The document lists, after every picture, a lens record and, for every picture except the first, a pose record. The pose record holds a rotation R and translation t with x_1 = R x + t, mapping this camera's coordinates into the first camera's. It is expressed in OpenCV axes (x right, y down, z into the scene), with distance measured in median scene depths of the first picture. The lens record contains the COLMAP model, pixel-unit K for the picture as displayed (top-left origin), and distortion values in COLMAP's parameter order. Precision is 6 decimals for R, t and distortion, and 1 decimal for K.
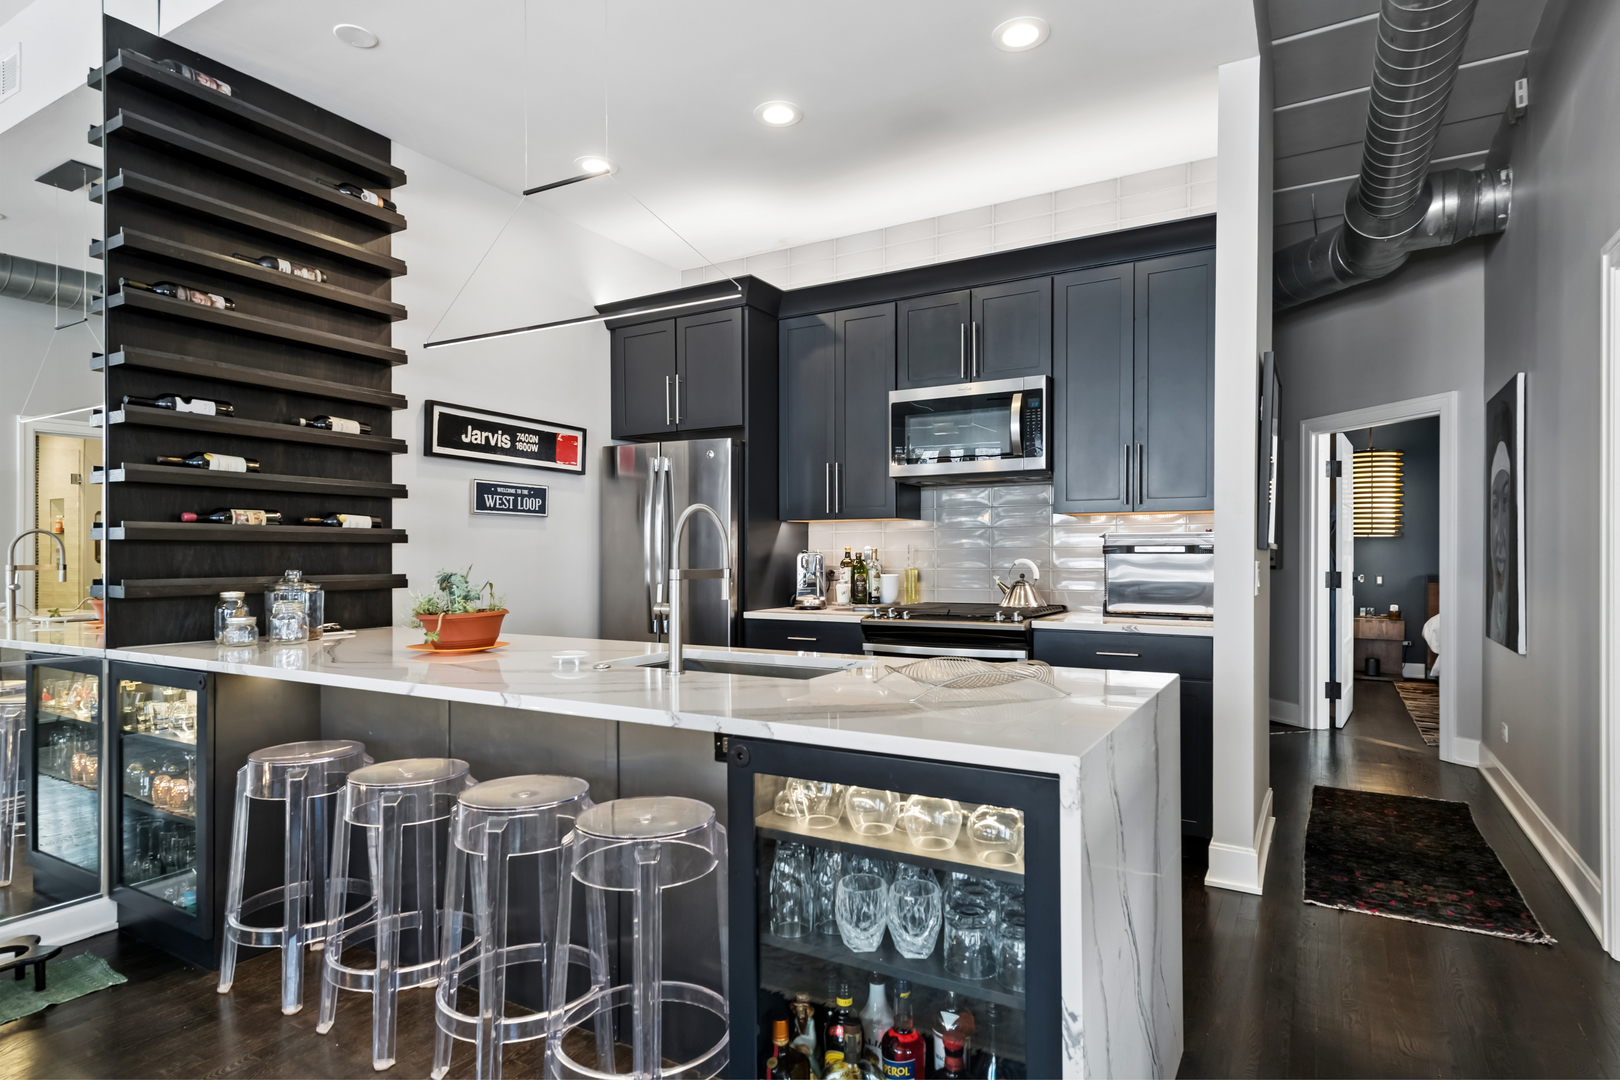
lens RADIAL K [[875.8, 0, 814.4], [0, 875.8, 561.1], [0, 0, 1]] dist [0.004415, 0.000862]
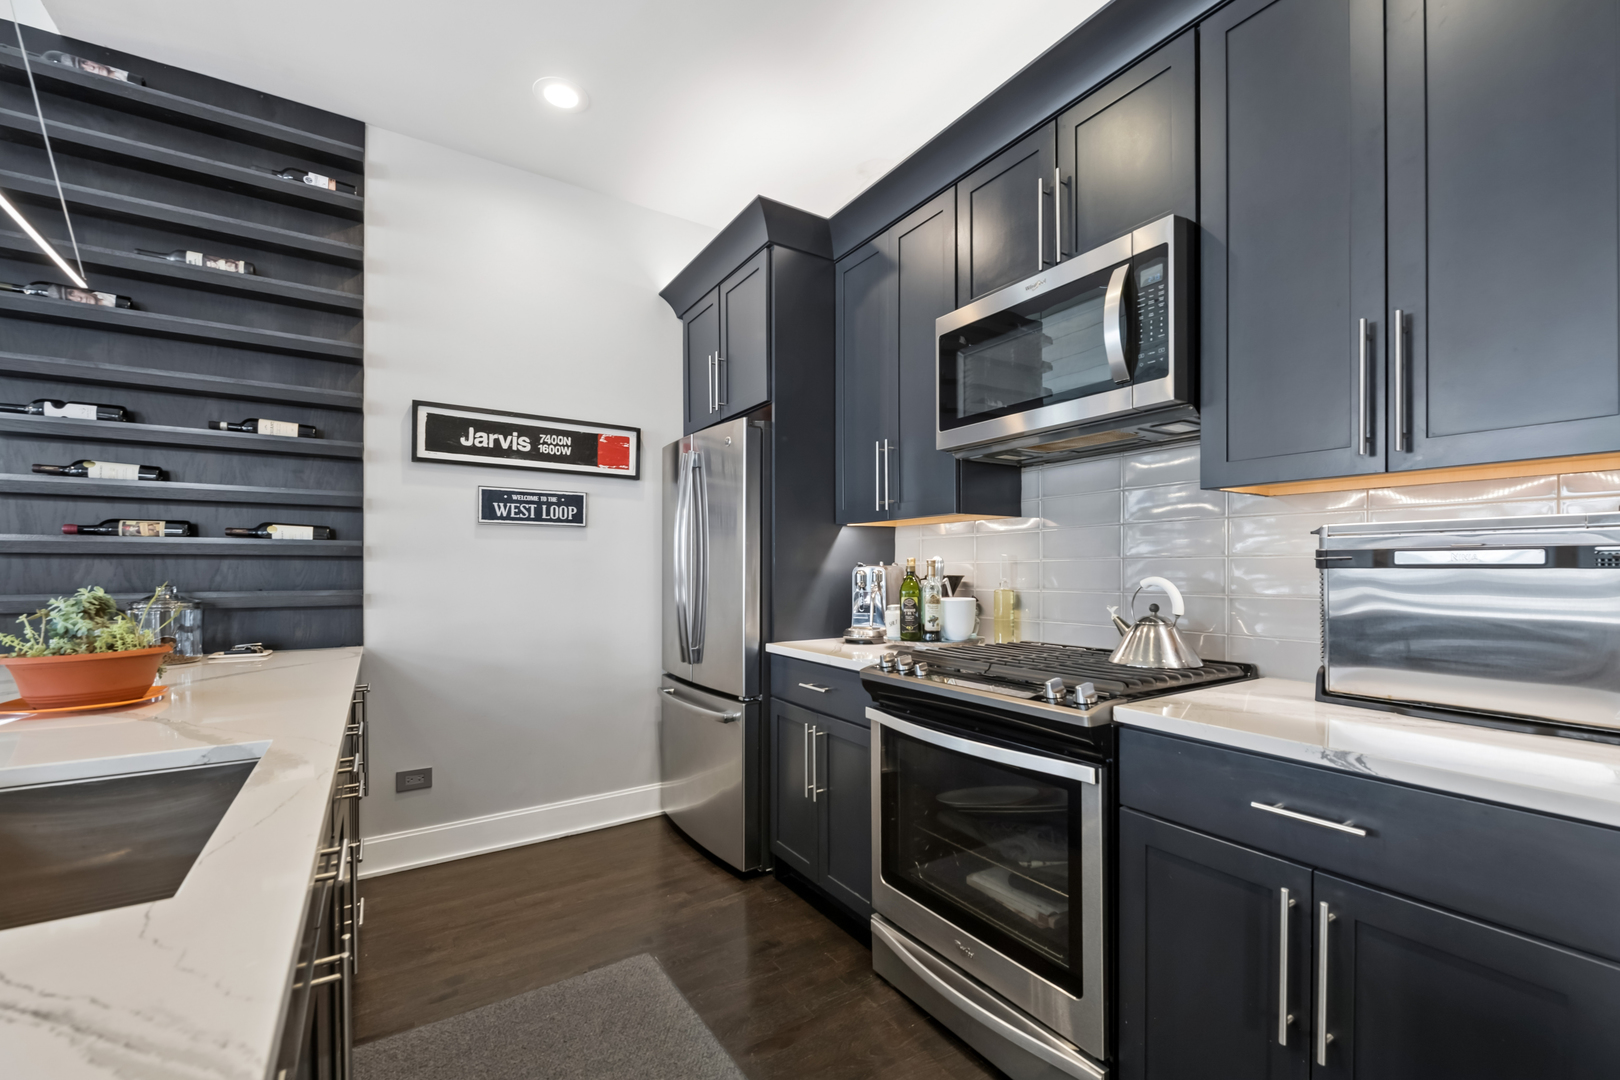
lens RADIAL K [[685.4, 0, 803.2], [0, 685.4, 570.4], [0, 0, 1]] dist [-0.000425, -0.003674]
pose [[0.891352, 0.002079, -0.453307, 0.235604], [-0.003204, 0.999993, -0.001715, -0.005239], [0.453300, 0.002981, 0.891353, 0.513079]]
